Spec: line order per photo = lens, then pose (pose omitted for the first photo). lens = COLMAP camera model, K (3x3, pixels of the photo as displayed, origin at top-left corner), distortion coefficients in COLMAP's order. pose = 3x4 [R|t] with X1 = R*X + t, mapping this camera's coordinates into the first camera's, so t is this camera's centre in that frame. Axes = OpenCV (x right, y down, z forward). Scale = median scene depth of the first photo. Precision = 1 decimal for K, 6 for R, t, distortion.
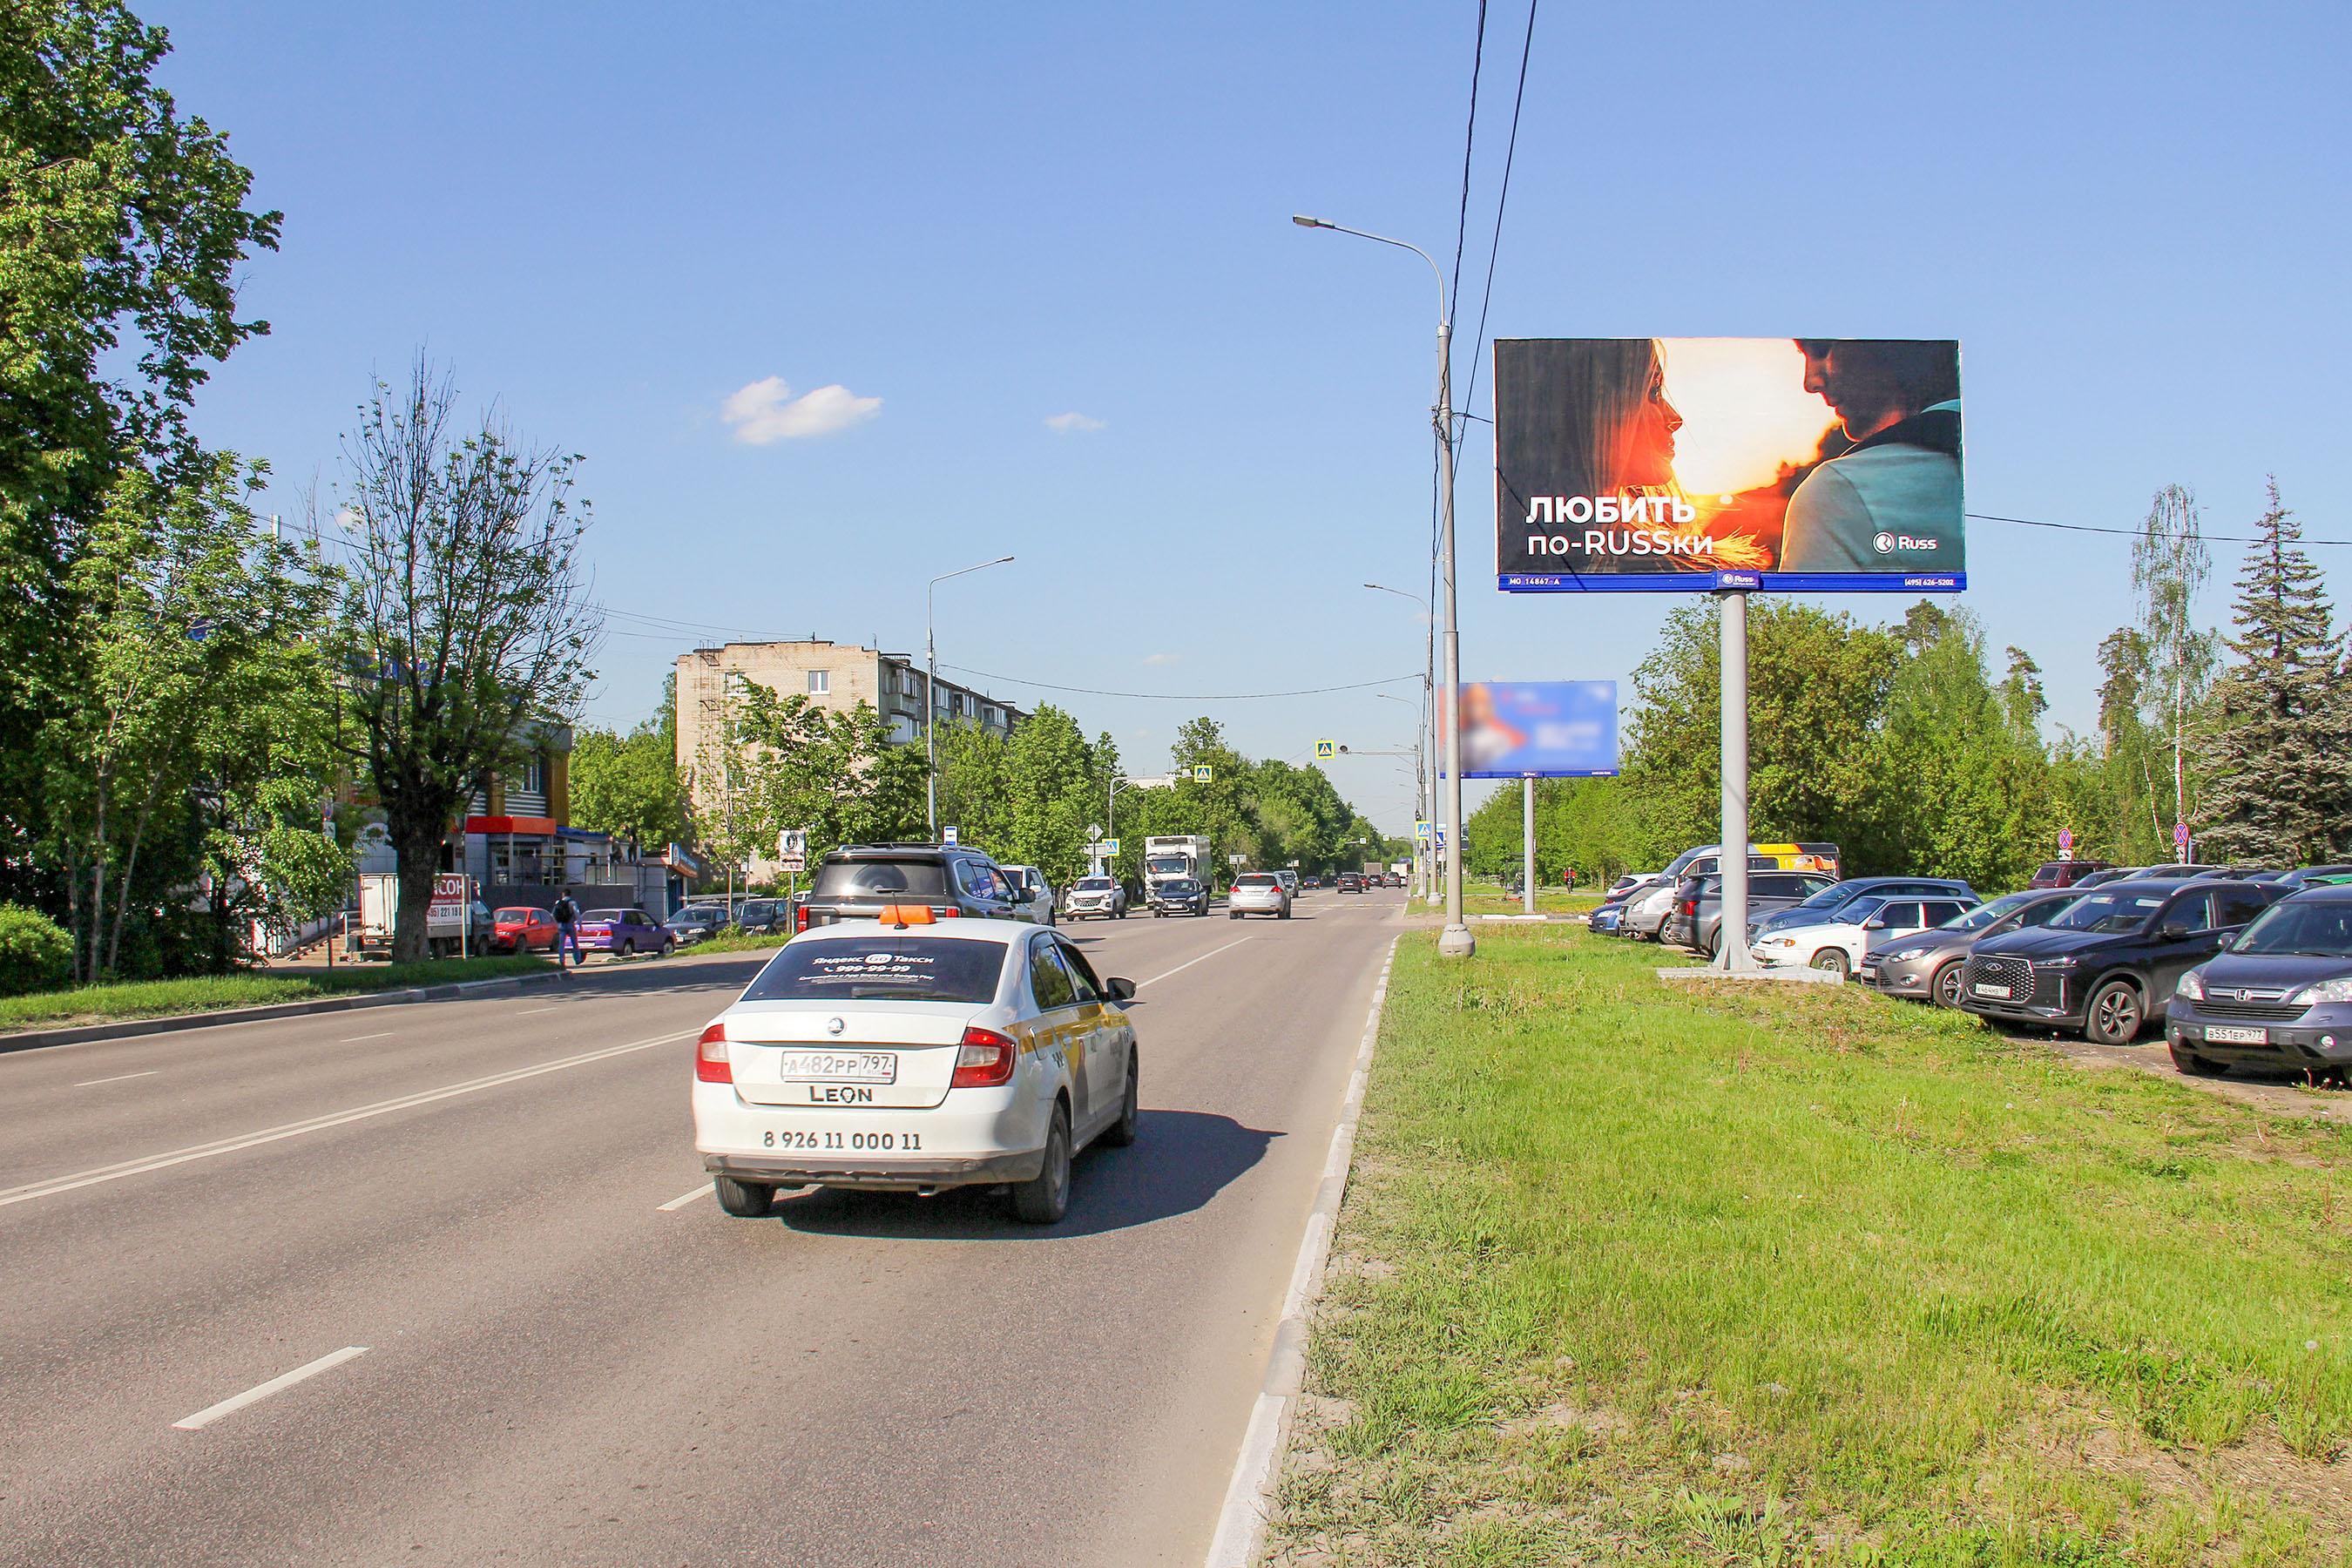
lens RADIAL K [[3798.4, 0, 1176.0], [0, 3798.4, 784.0], [0, 0, 1]] dist [-0.426699, -0.011973]
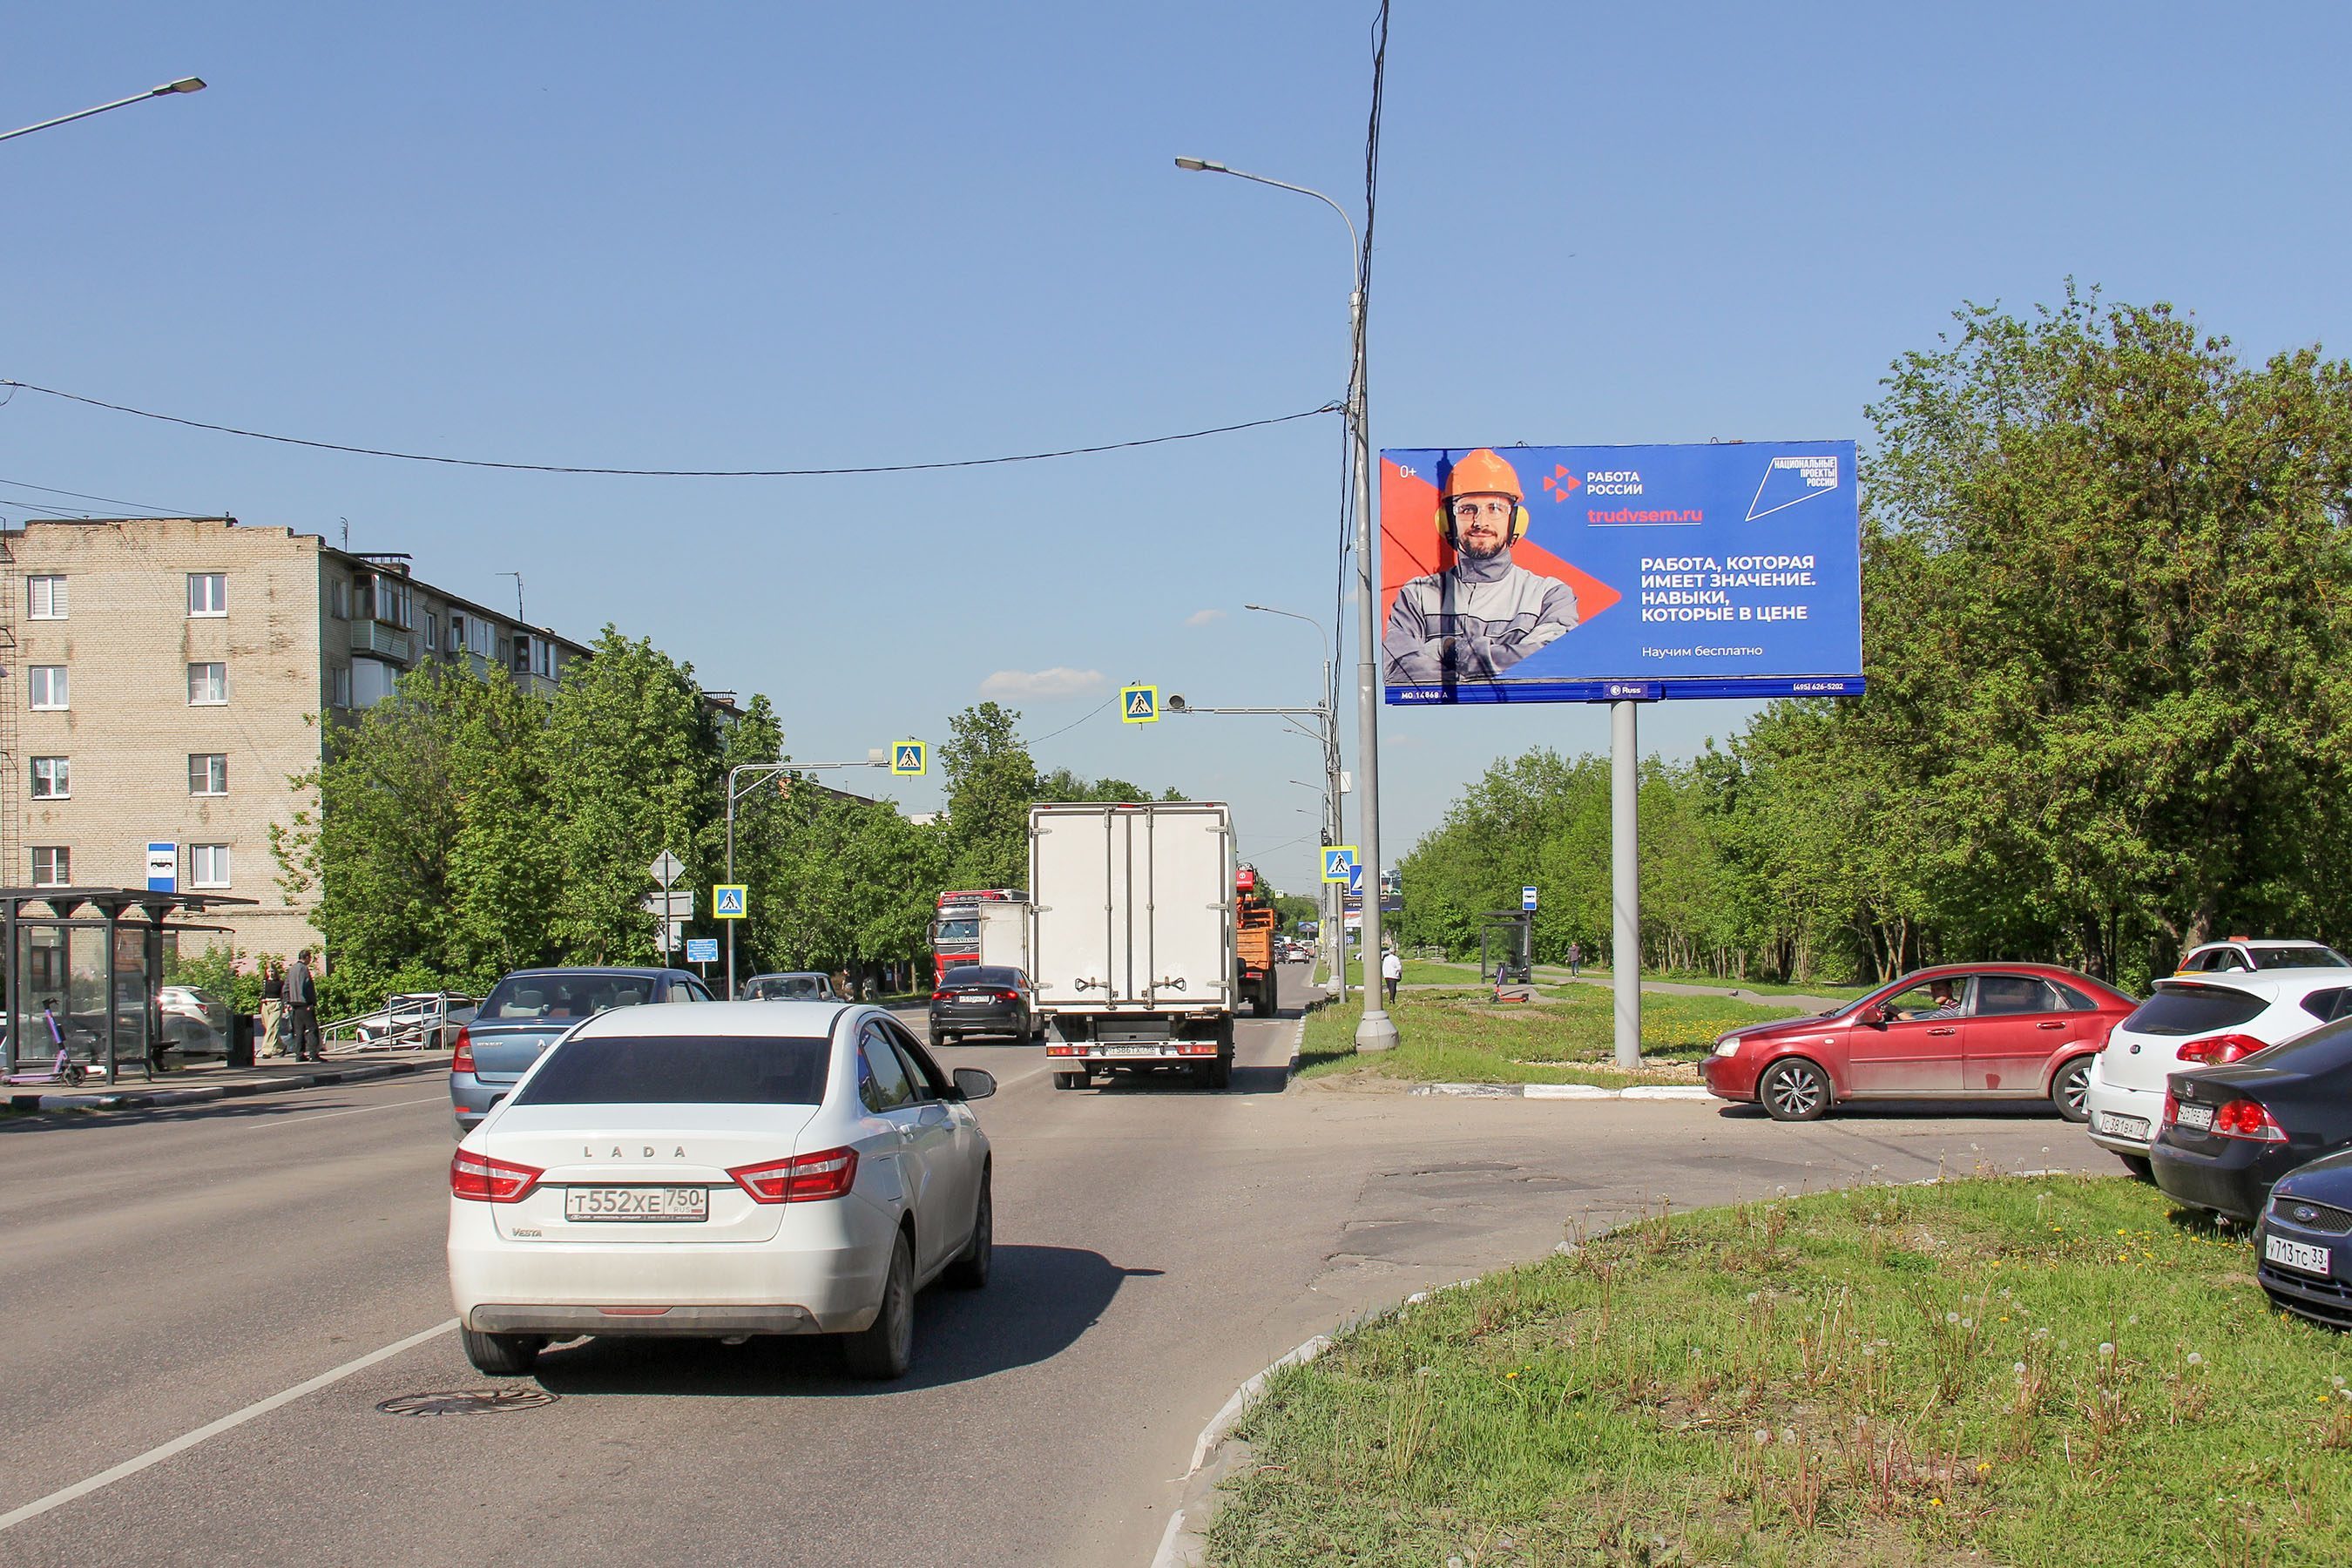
lens RADIAL K [[4618.4, 0, 1176.0], [0, 4618.4, 784.0], [0, 0, 1]] dist [-0.203820, -0.029573]
pose [[0.999513, -0.002364, 0.031123, 0.022378], [0.002714, 0.999934, -0.011194, 0.007495], [-0.031094, 0.011273, 0.999453, 0.348410]]
